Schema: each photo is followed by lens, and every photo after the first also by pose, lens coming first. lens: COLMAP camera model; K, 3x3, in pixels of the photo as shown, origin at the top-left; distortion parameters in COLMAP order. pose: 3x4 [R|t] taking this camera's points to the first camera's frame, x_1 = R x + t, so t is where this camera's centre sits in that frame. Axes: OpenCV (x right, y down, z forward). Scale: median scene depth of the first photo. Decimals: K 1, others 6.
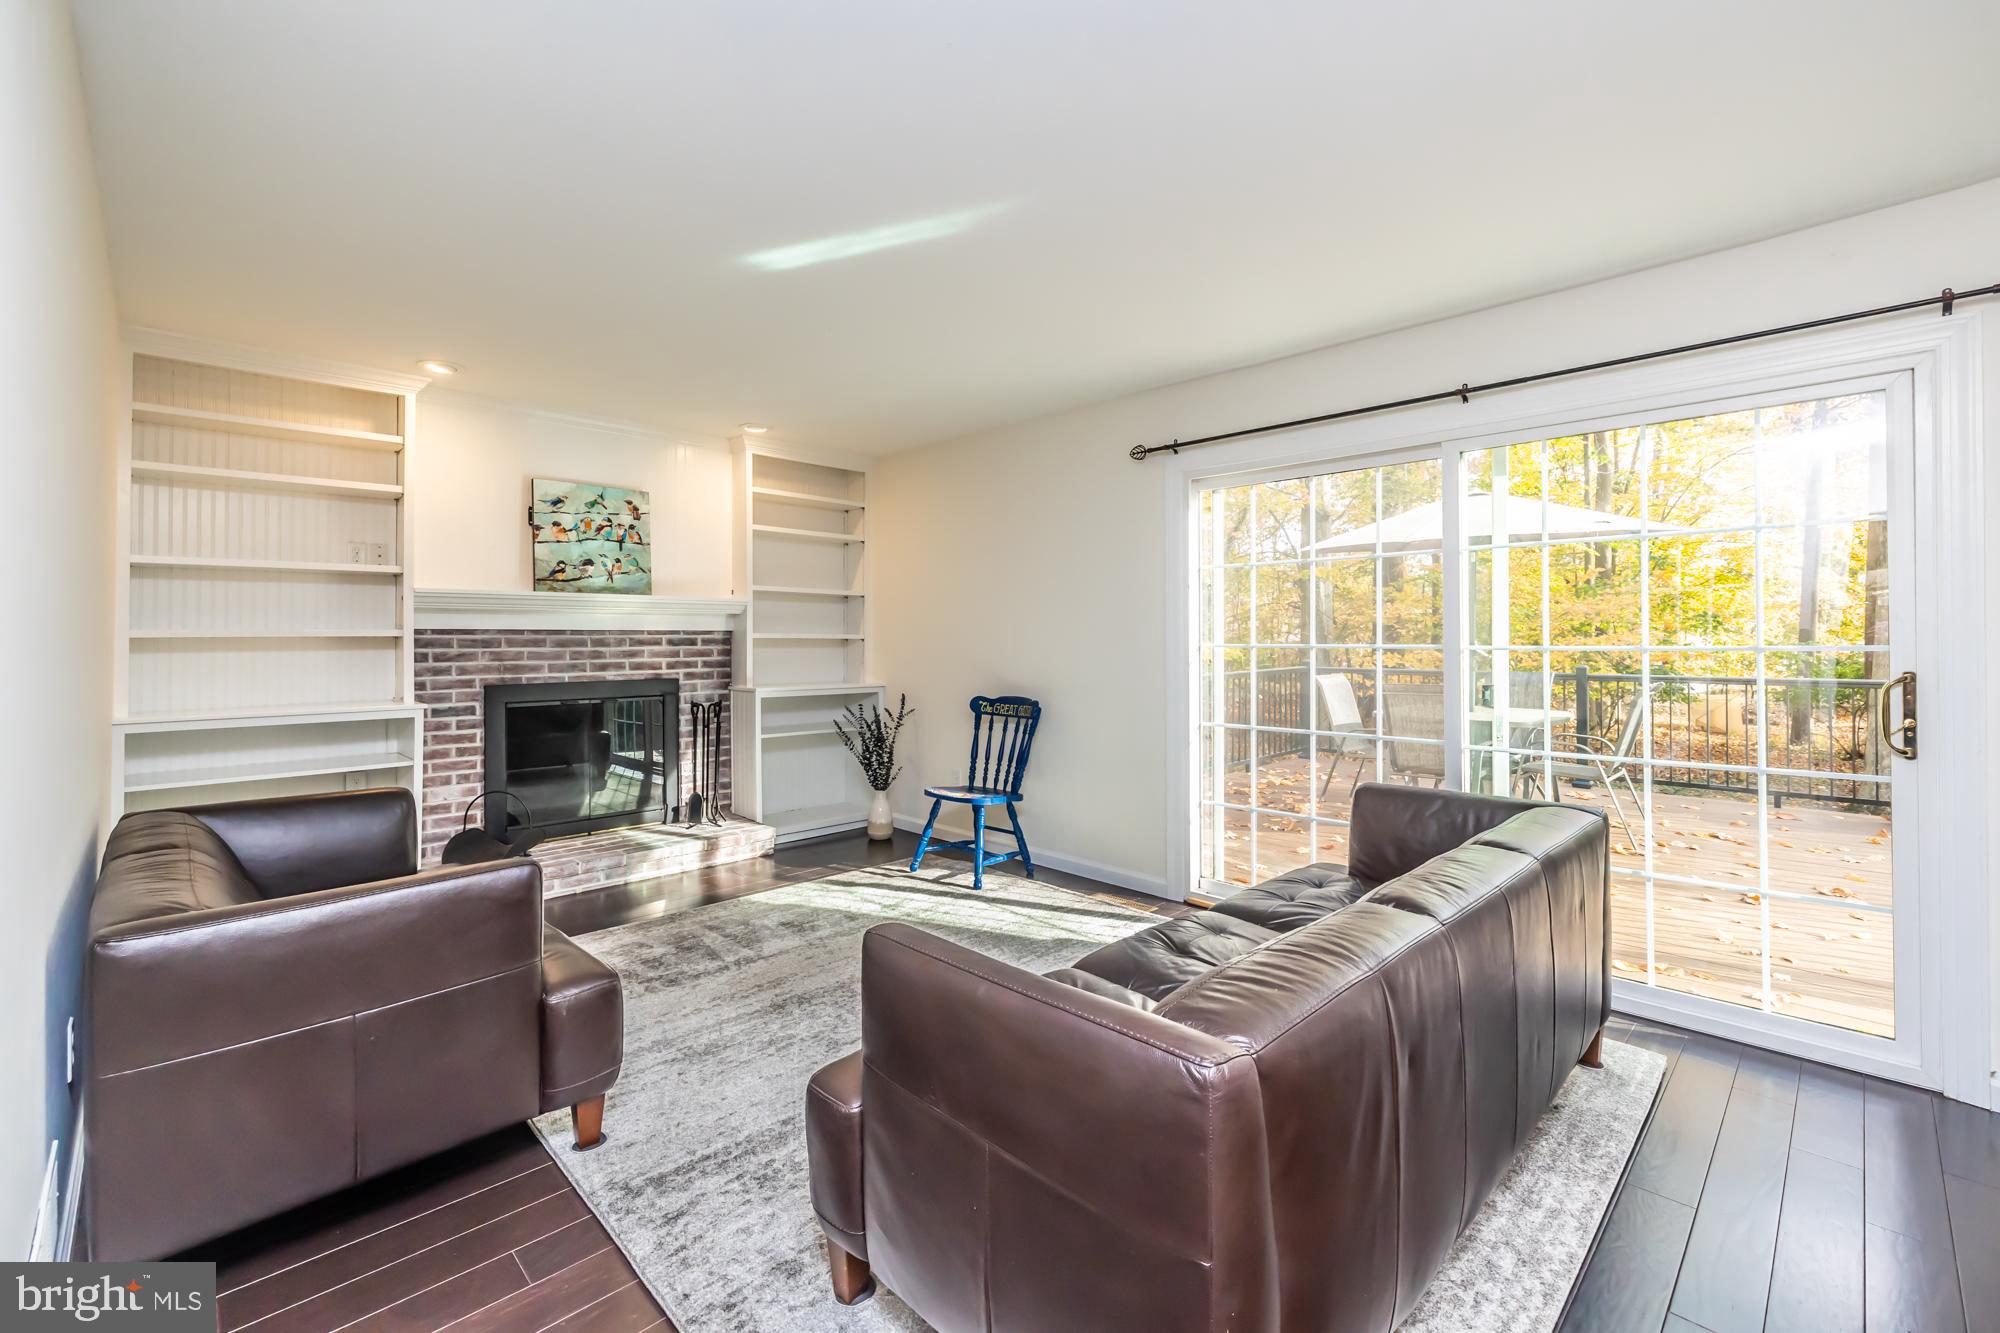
lens RADIAL K [[849.7, 0, 995.2], [0, 849.7, 634.6], [0, 0, 1]] dist [-0.000214, -0.000026]
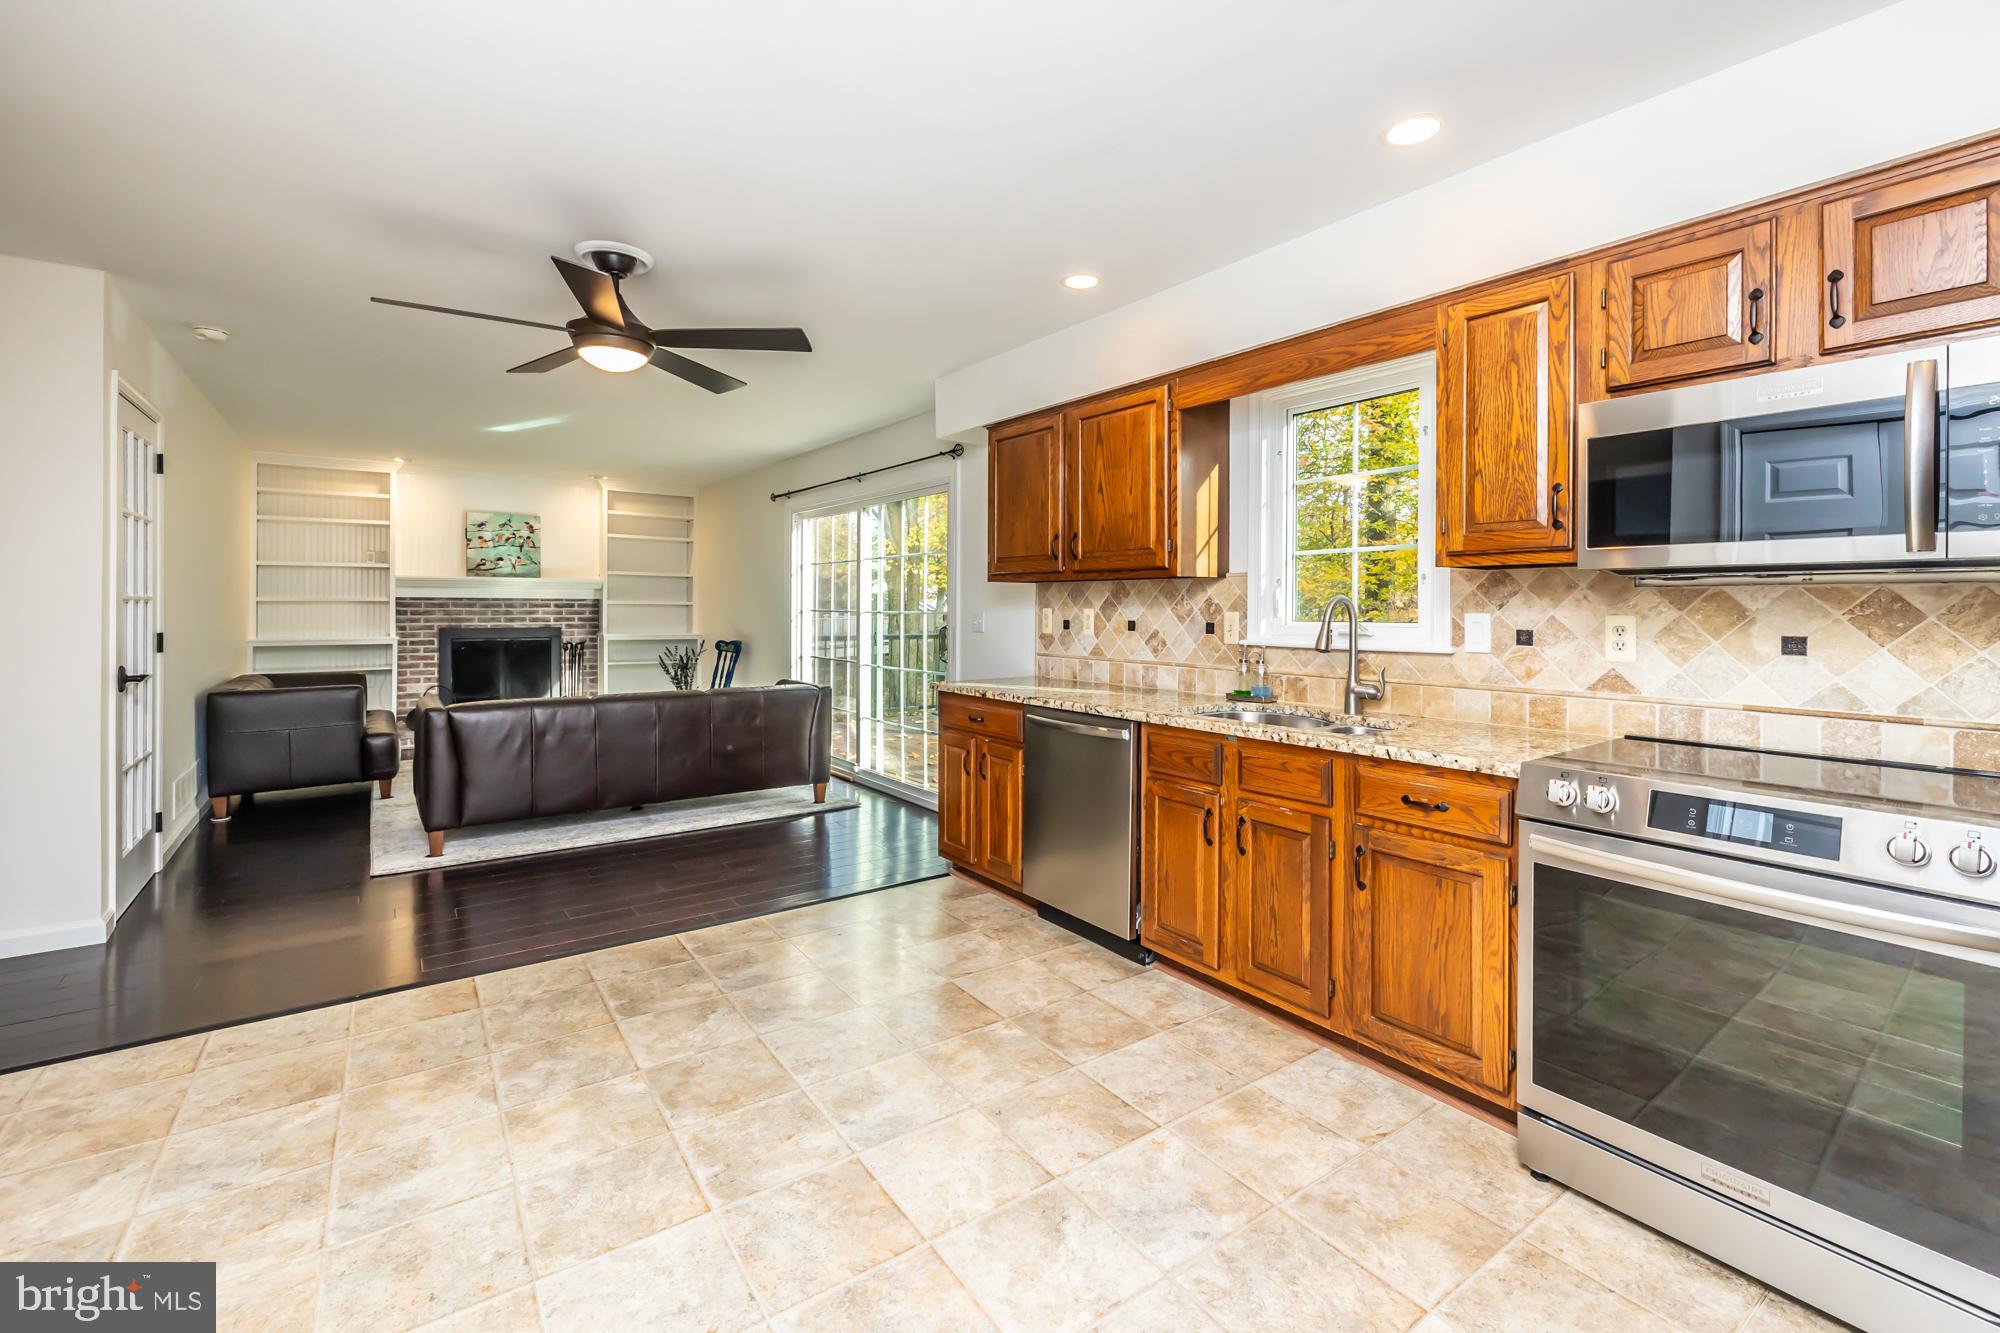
lens RADIAL K [[865.2, 0, 995.9], [0, 865.2, 605.6], [0, 0, 1]] dist [-0.000554, 0.000088]
pose [[0.987346, 0.009324, -0.158309, 0.815105], [-0.008355, 0.999942, 0.006783, -0.010935], [0.158363, -0.005375, 0.987366, -0.593389]]
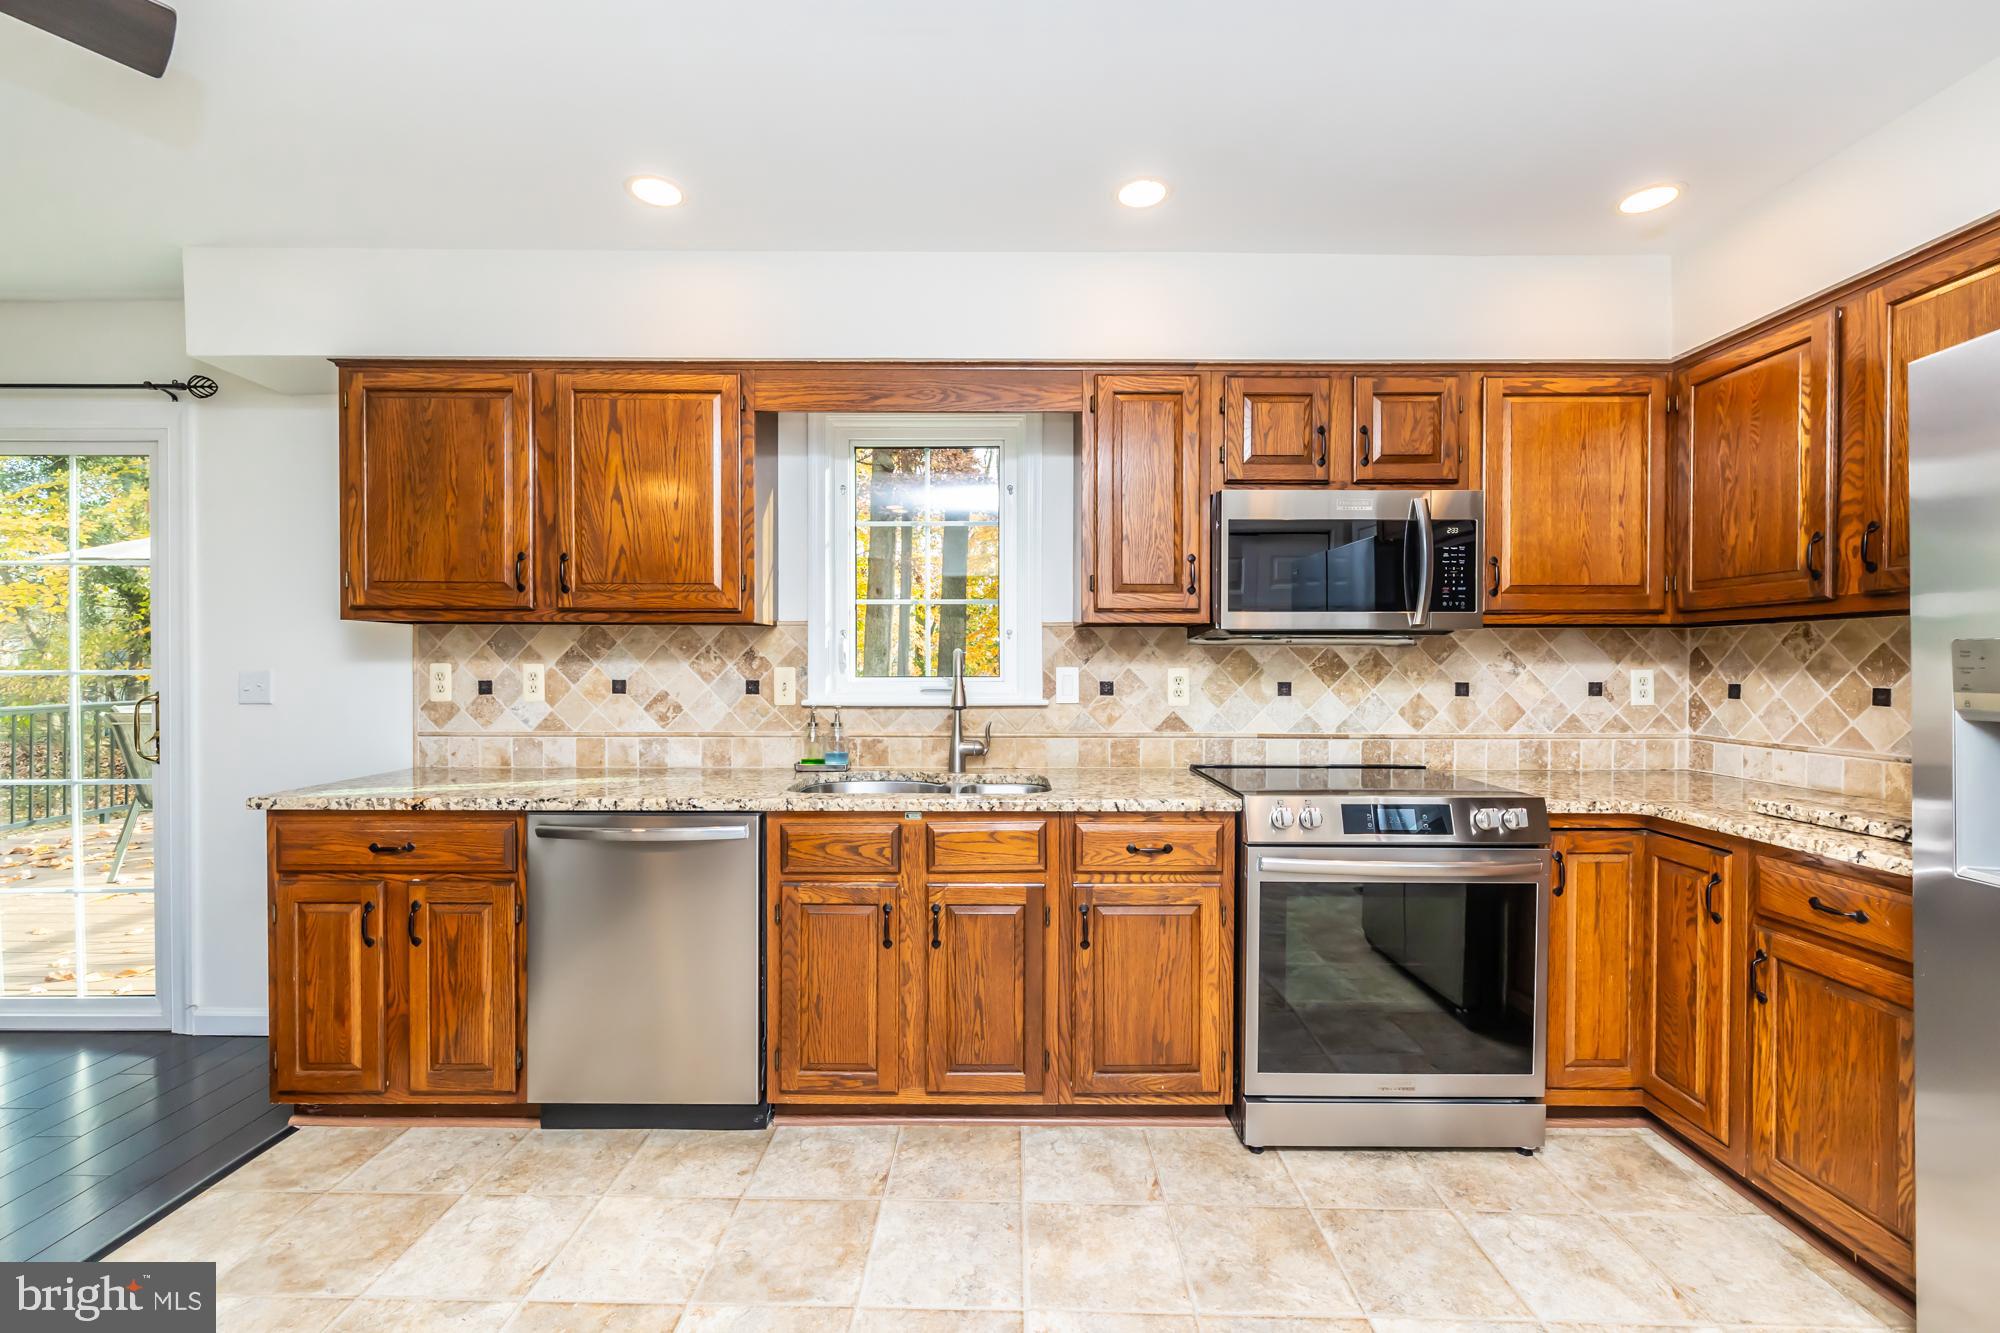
lens RADIAL K [[852.8, 0, 999.6], [0, 852.8, 674.5], [0, 0, 1]] dist [-0.000416, 0.000067]
pose [[0.704018, 0.001434, 0.710181, 0.560449], [-0.010996, 0.999900, 0.008882, -0.003837], [-0.710097, -0.014062, 0.703963, -0.363227]]
